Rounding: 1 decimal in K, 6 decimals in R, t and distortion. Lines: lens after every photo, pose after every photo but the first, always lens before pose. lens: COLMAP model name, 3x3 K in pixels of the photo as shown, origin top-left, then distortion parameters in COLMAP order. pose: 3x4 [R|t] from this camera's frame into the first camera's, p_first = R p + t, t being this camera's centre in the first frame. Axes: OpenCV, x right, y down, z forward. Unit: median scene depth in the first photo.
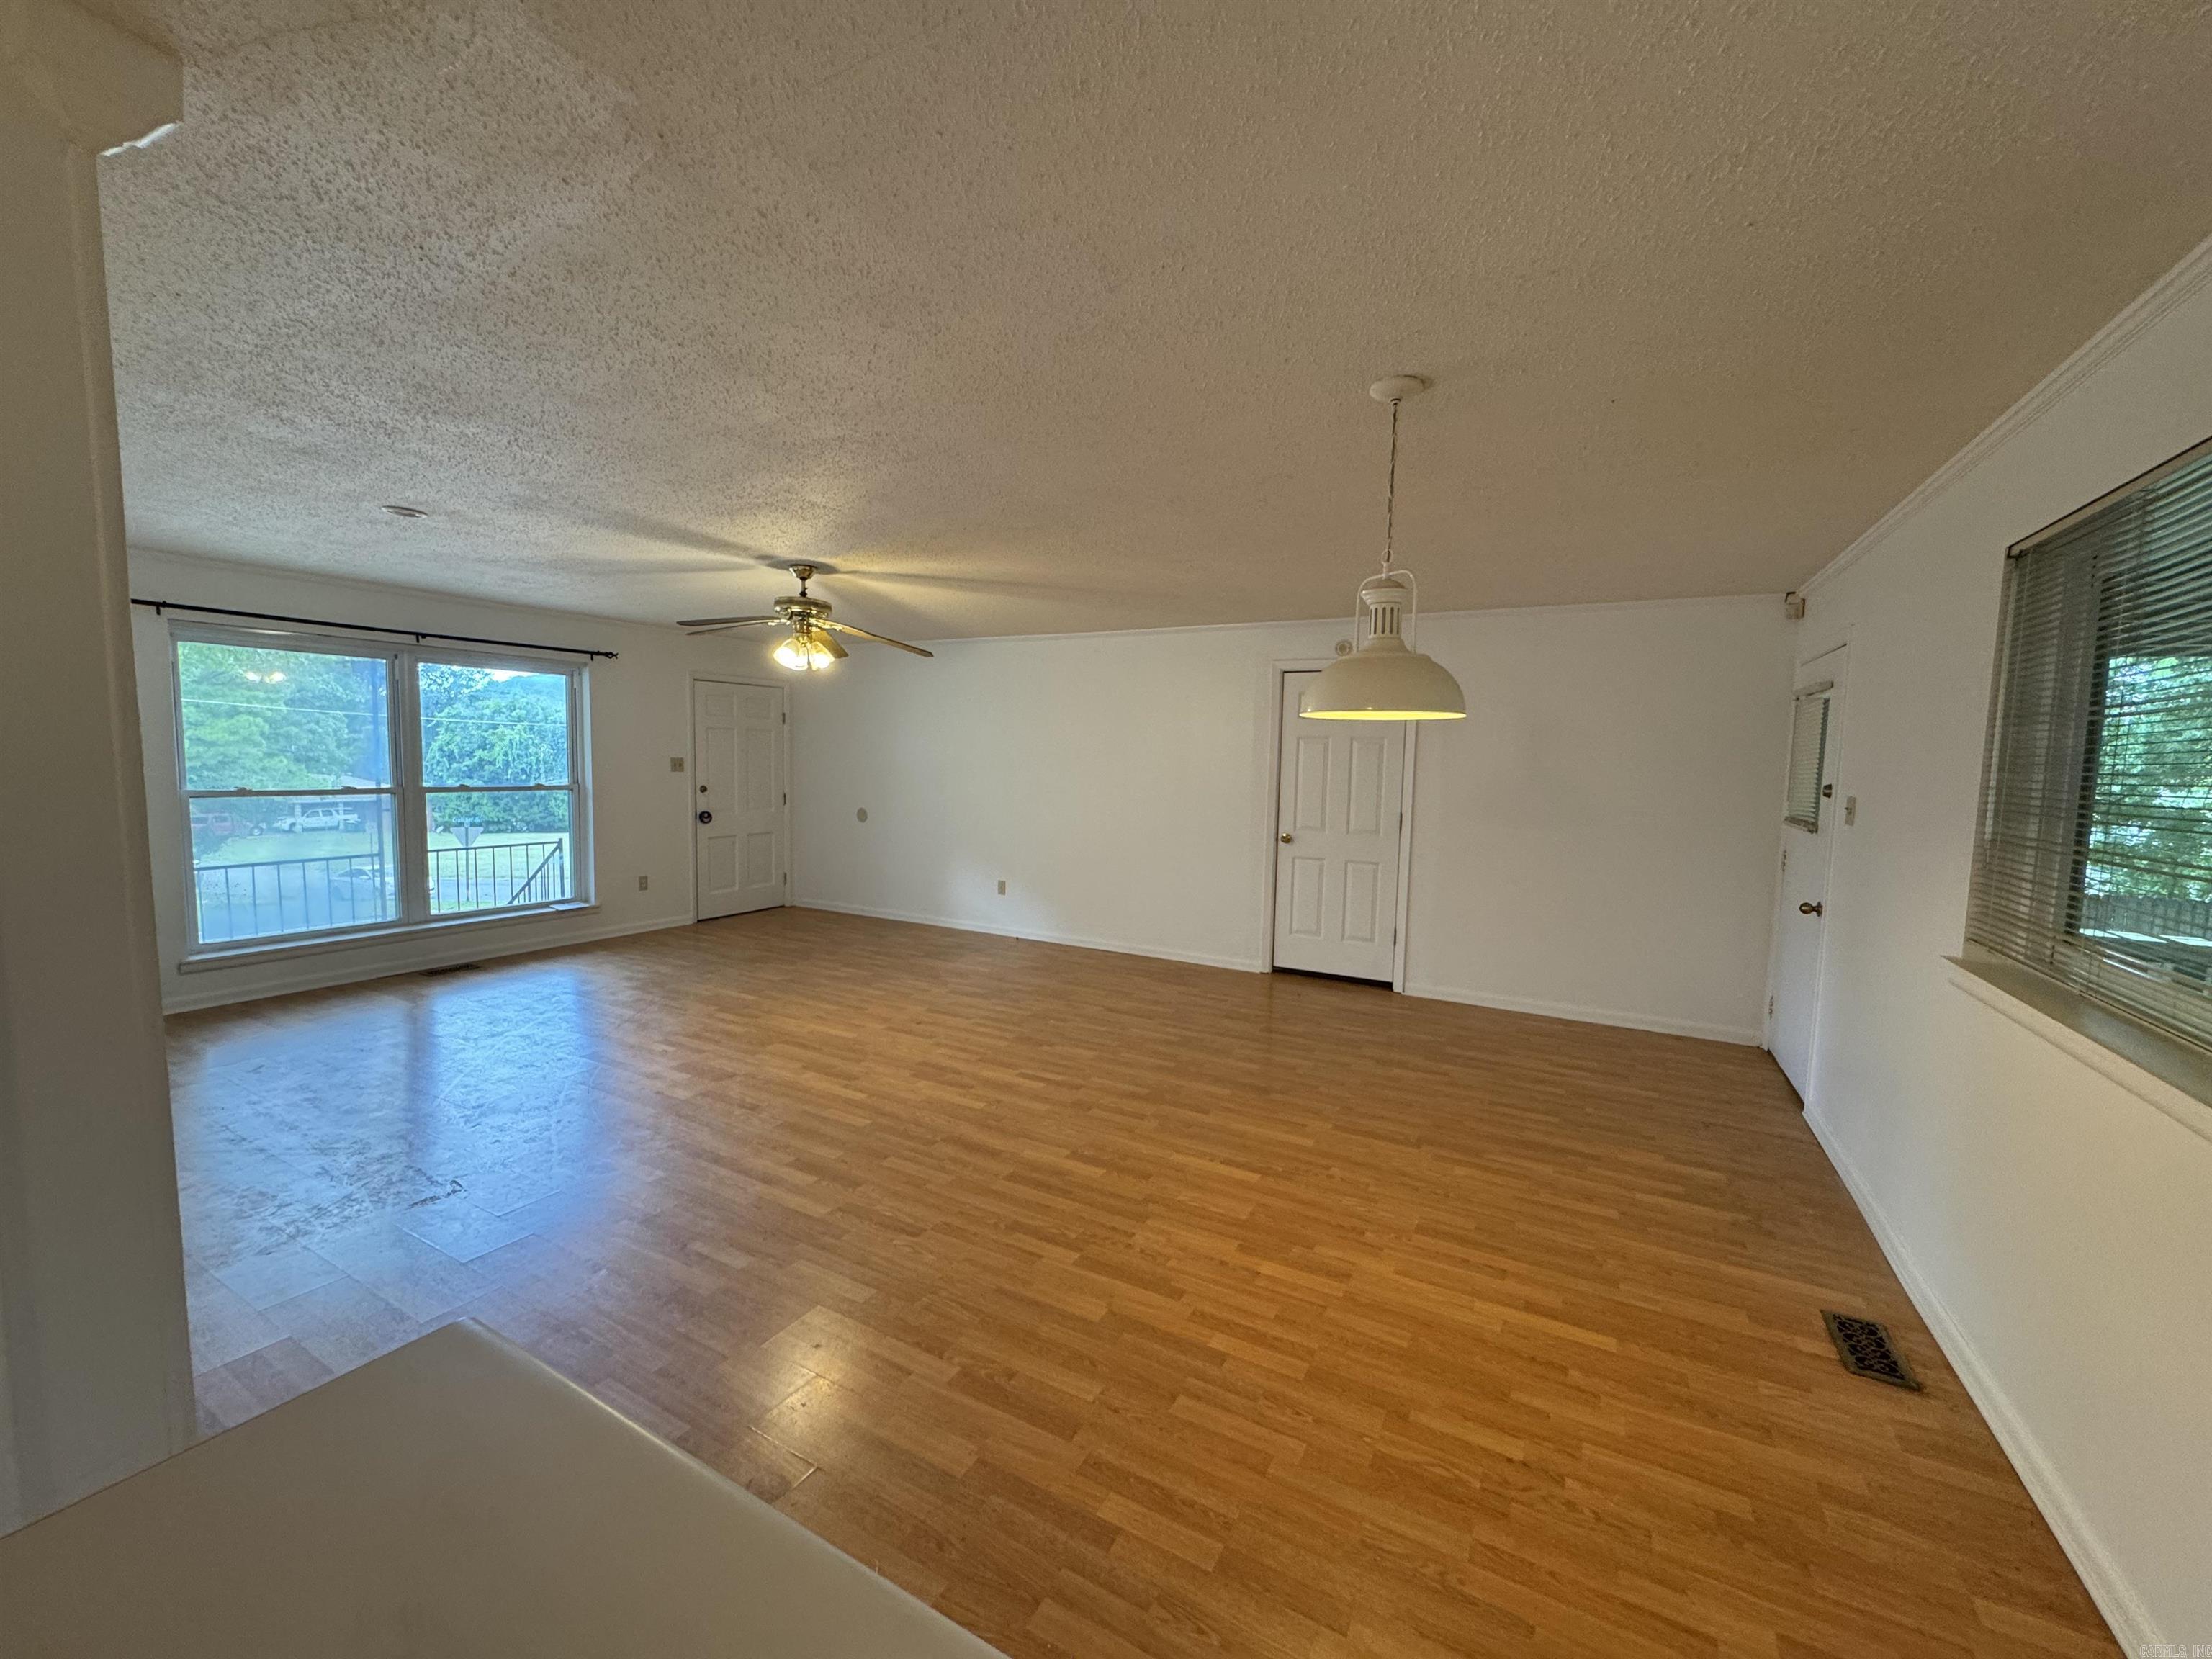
lens RADIAL K [[879.7, 0, 1104.7], [0, 879.7, 833.4], [0, 0, 1]] dist [-0.001004, -0.000226]
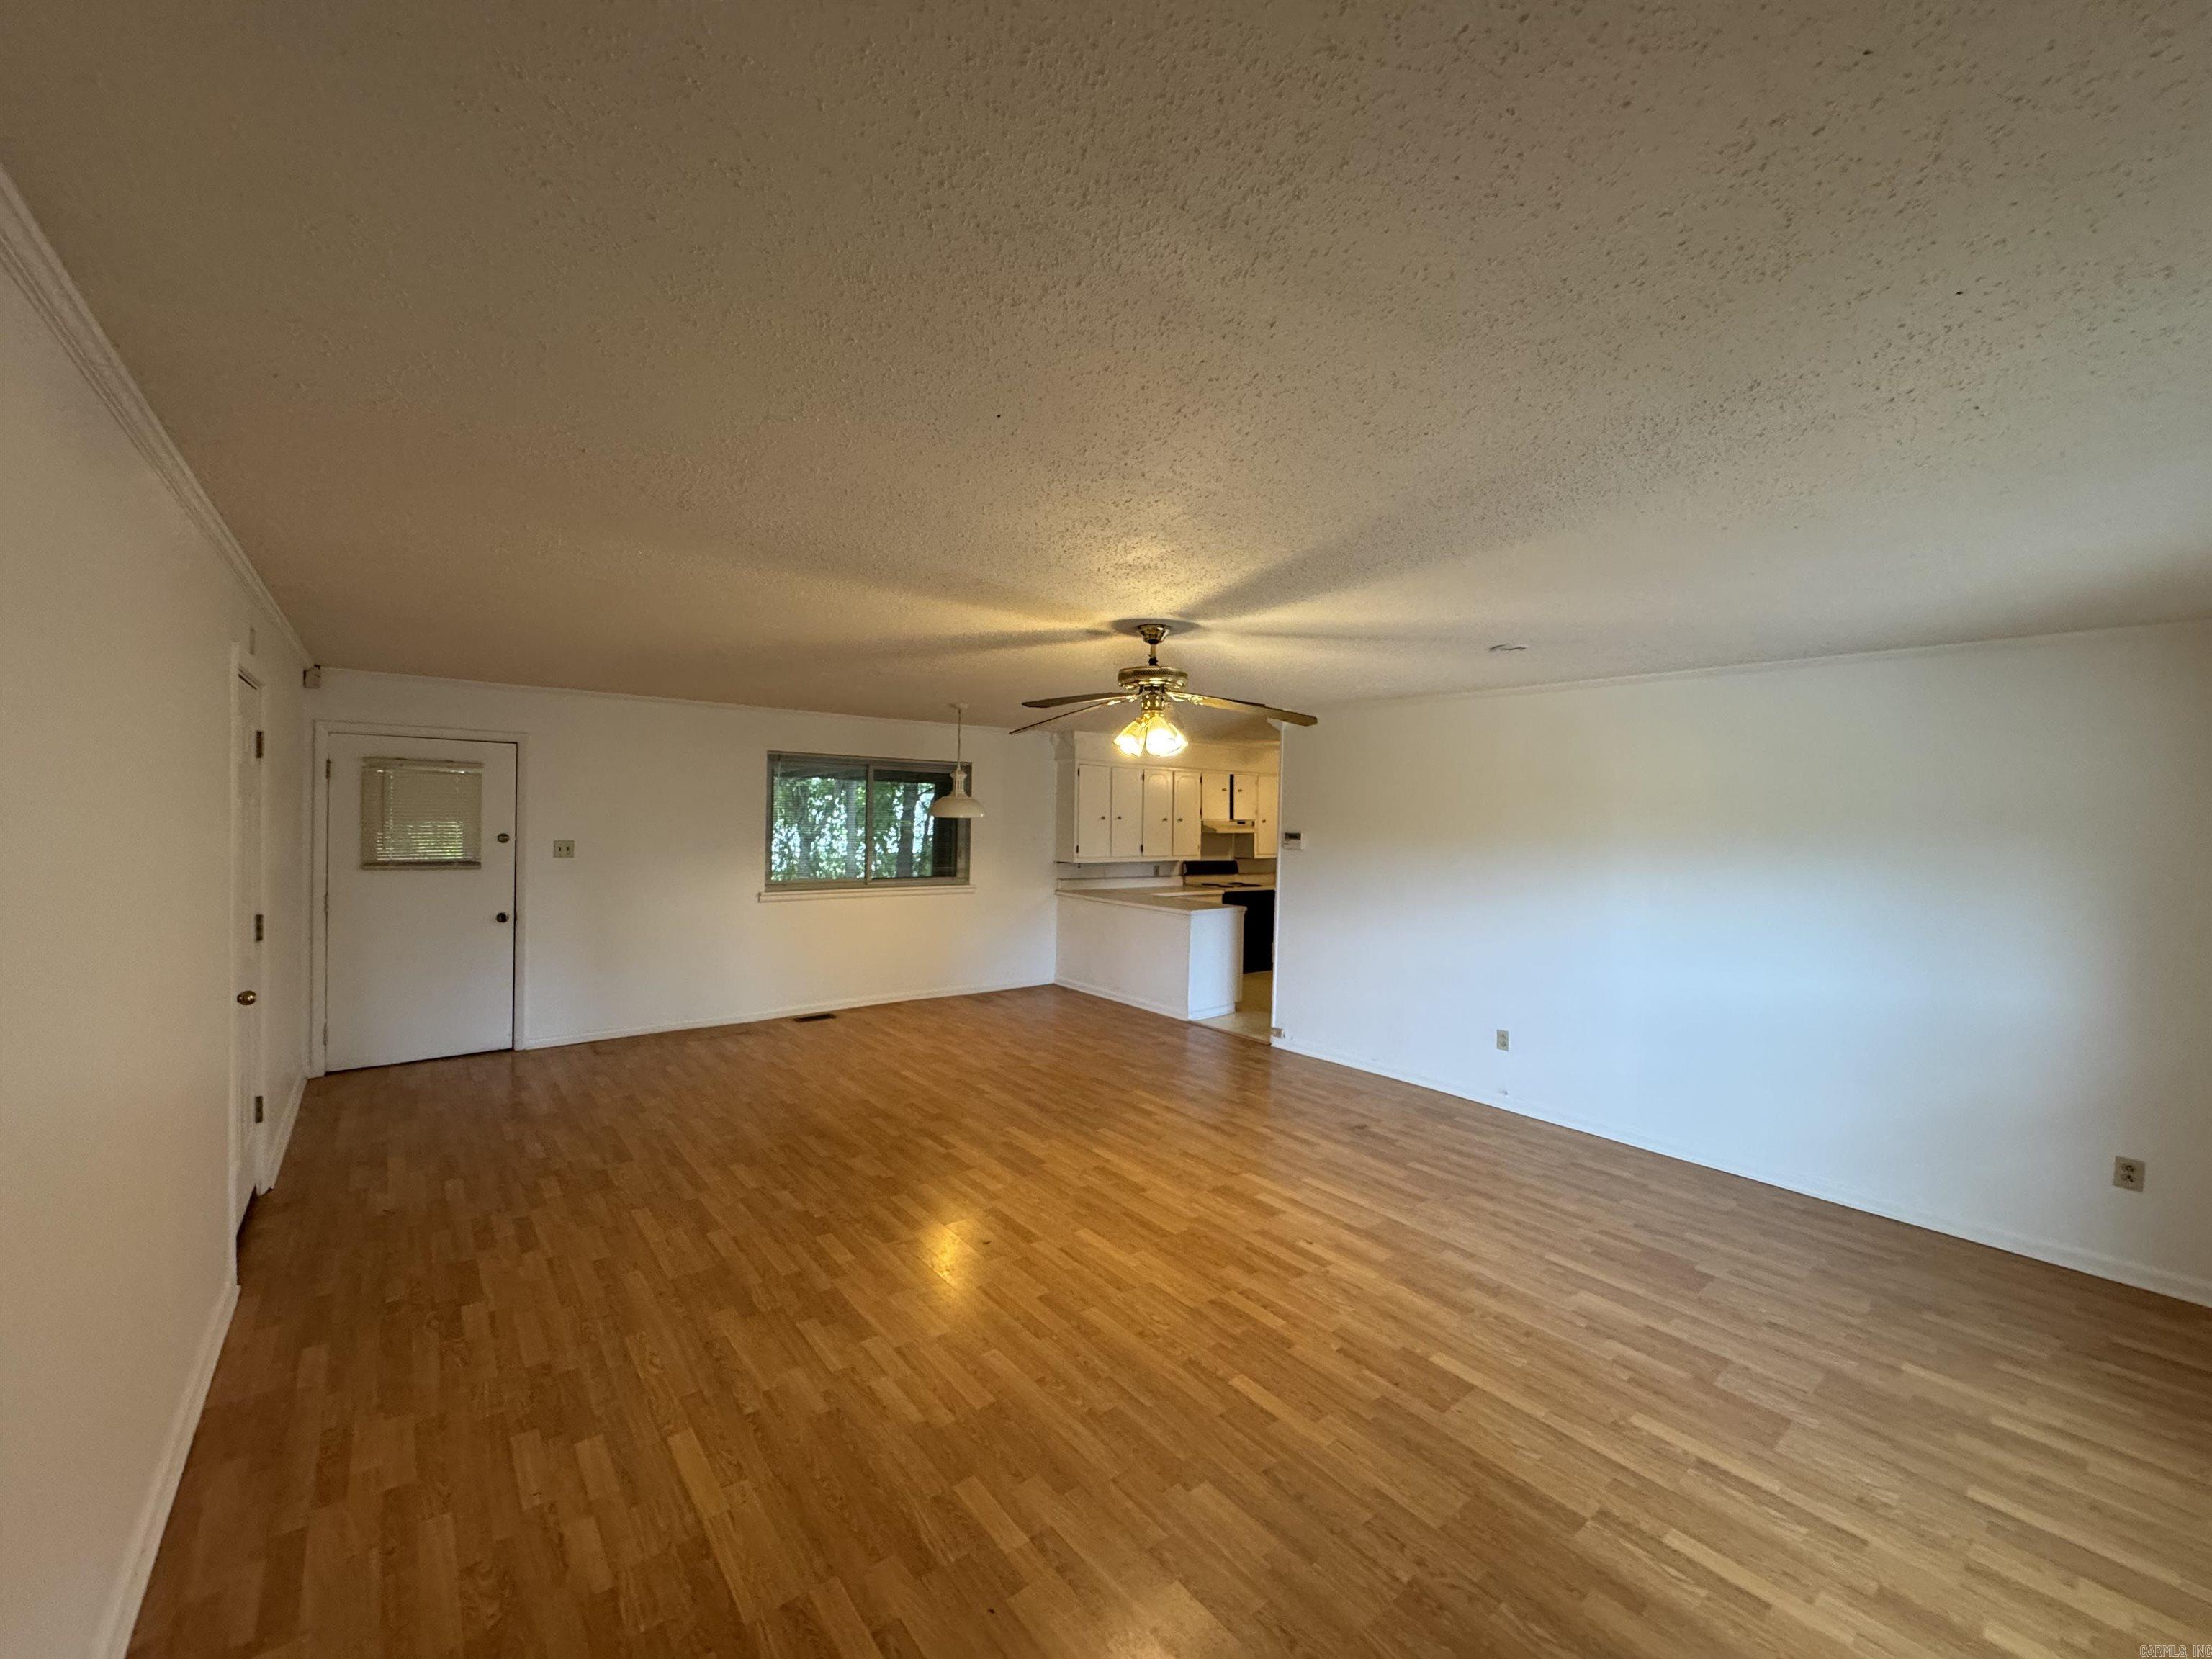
lens RADIAL K [[879.7, 0, 1104.7], [0, 879.7, 833.4], [0, 0, 1]] dist [-0.001004, -0.000226]
pose [[-0.926806, -0.051276, 0.372023, -0.669473], [-0.010690, 0.993836, 0.110347, -0.227781], [-0.375388, 0.098294, -0.921641, 1.951660]]
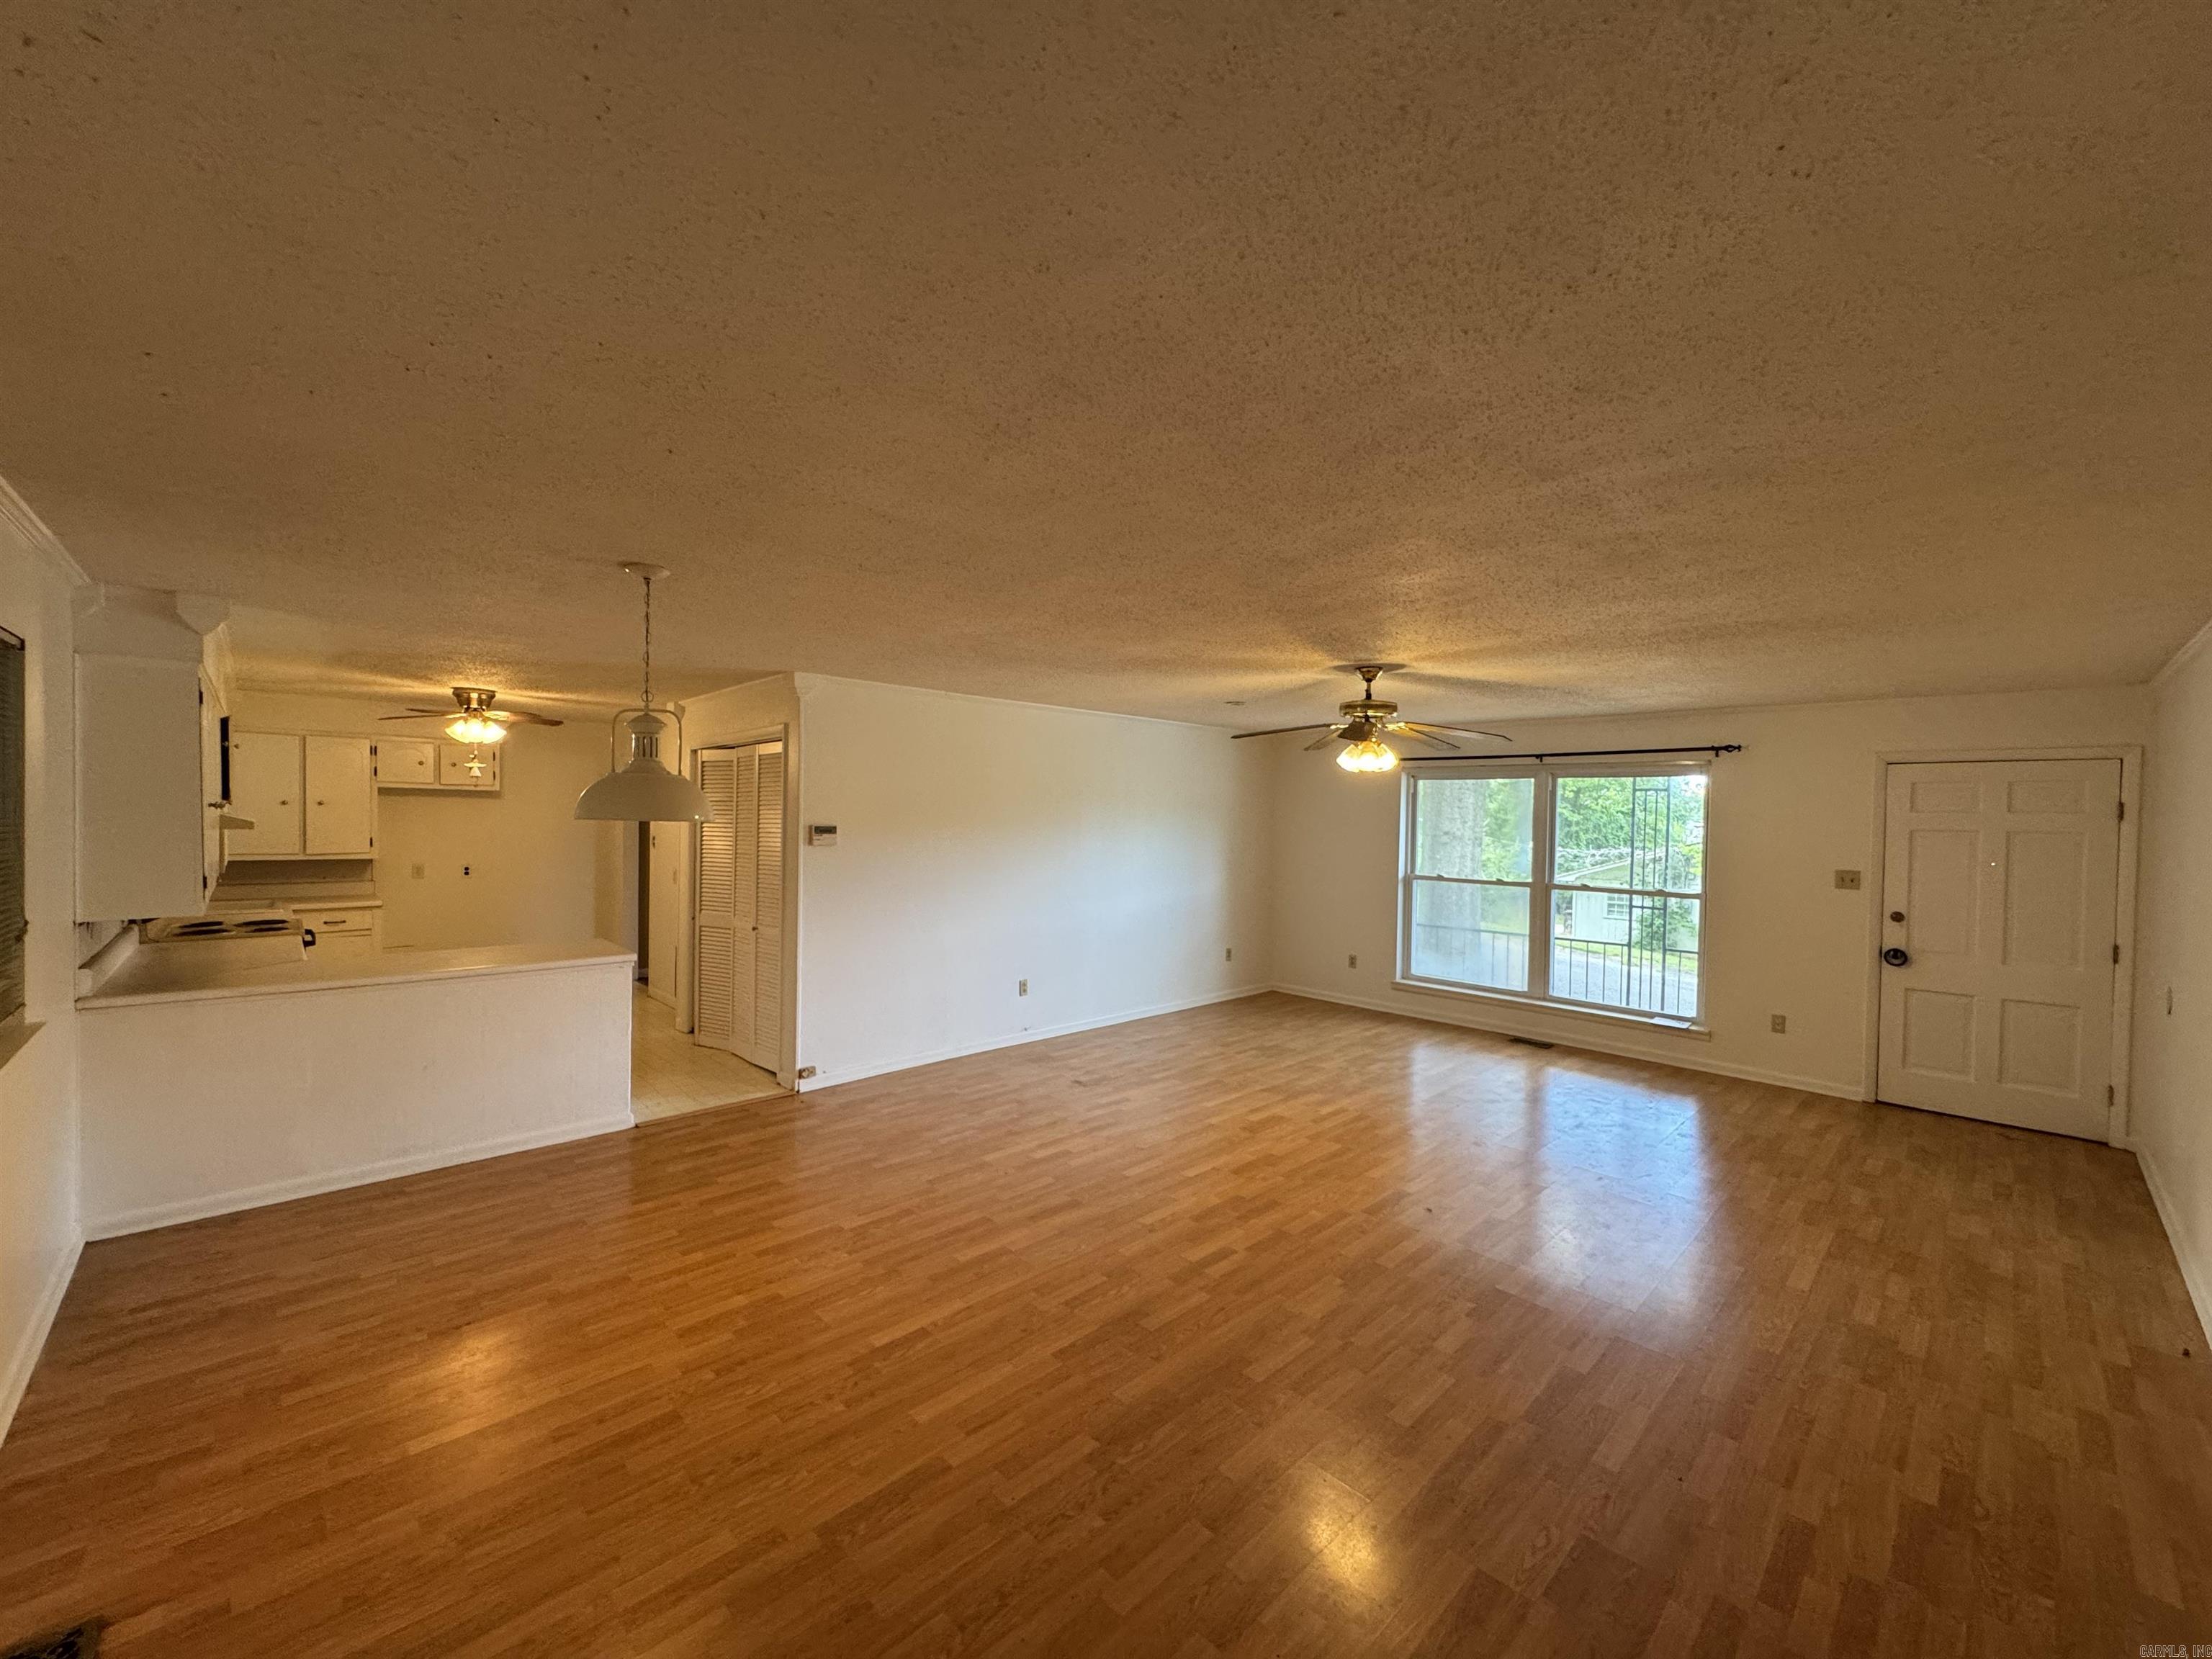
lens RADIAL K [[879.7, 0, 1104.7], [0, 879.7, 833.4], [0, 0, 1]] dist [-0.001004, -0.000226]
pose [[-0.288836, -0.006871, -0.957354, 0.757924], [-0.109315, 0.993671, 0.025849, -0.125206], [0.951117, 0.112119, -0.287759, 1.132570]]
